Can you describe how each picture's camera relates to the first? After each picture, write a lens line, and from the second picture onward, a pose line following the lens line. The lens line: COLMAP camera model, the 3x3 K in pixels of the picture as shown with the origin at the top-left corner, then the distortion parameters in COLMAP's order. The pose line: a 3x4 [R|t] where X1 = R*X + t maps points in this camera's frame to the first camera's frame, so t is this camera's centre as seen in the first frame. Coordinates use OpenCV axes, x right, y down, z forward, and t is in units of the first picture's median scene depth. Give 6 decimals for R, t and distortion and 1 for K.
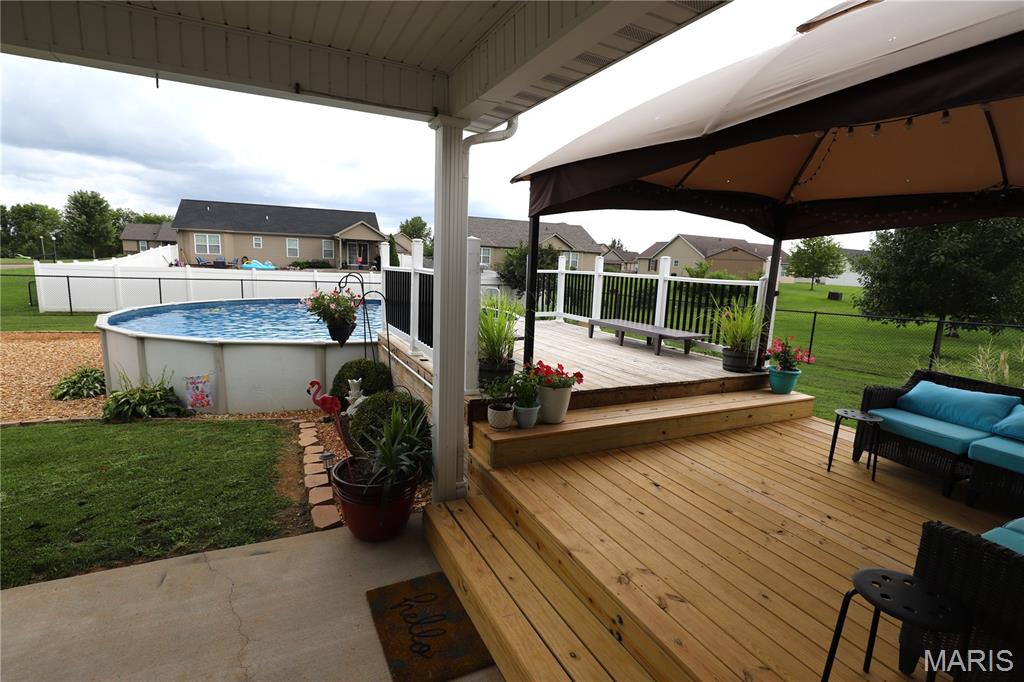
lens RADIAL K [[489.1, 0, 512.0], [0, 489.1, 341.0], [0, 0, 1]] dist [-0.027290, -0.000136]
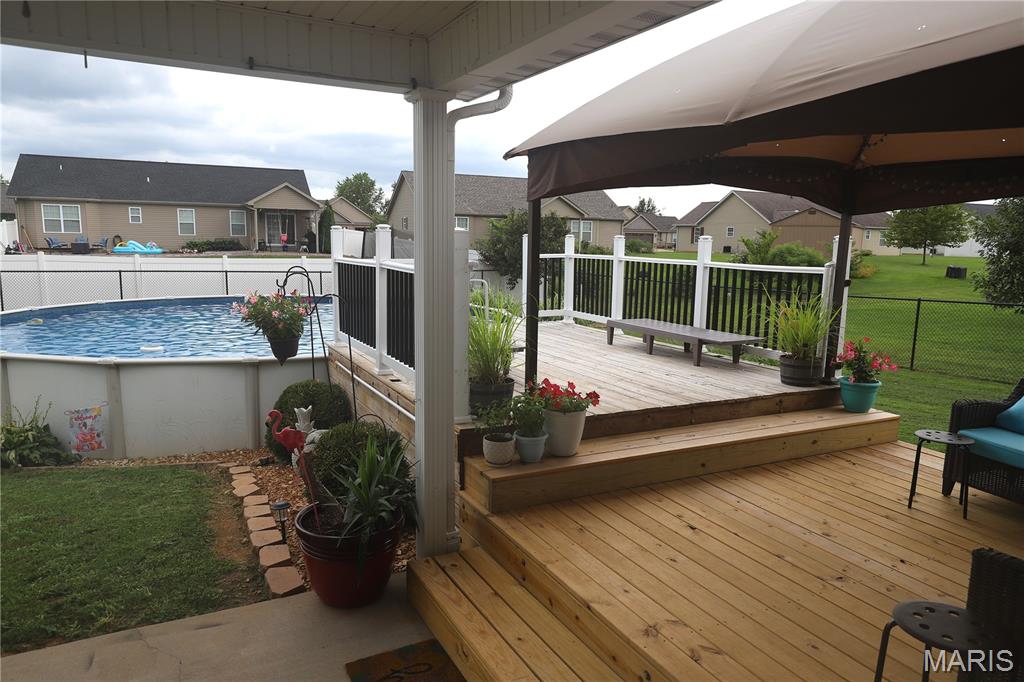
lens RADIAL K [[694.8, 0, 512.0], [0, 694.8, 341.0], [0, 0, 1]] dist [-0.004205, -0.000541]
pose [[0.999586, -0.024087, 0.015749, -0.014144], [0.024211, 0.999677, -0.007724, -0.013416], [-0.015558, 0.008102, 0.999846, -0.135022]]
